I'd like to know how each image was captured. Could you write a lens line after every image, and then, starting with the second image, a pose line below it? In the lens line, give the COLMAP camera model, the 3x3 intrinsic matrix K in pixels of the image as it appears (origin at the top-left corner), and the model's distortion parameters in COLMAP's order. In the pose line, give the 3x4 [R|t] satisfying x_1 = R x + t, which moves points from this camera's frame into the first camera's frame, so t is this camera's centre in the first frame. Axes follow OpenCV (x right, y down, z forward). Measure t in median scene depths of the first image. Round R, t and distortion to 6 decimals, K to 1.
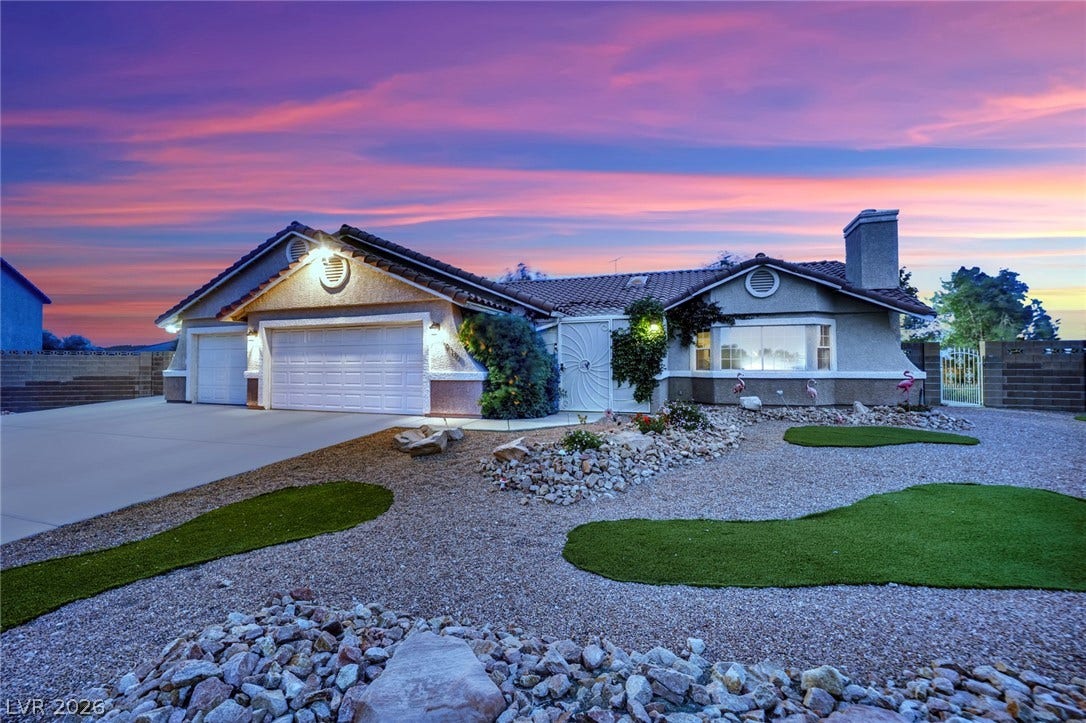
lens RADIAL K [[445.0, 0, 545.3], [0, 445.0, 358.2], [0, 0, 1]] dist [-0.023034, -0.000234]
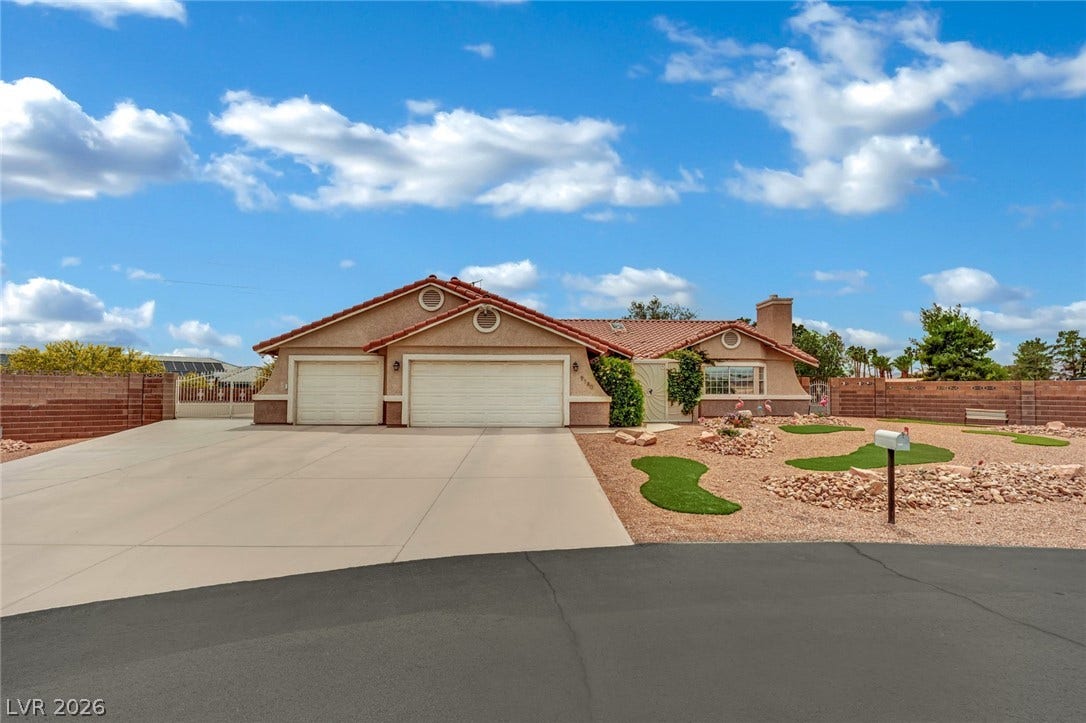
lens RADIAL K [[453.8, 0, 544.0], [0, 453.8, 373.1], [0, 0, 1]] dist [-0.018159, 0.000185]
pose [[0.940414, 0.016310, 0.339640, -0.707037], [-0.012050, 0.999820, -0.014648, -0.018181], [-0.339818, 0.009682, 0.940441, -0.309203]]
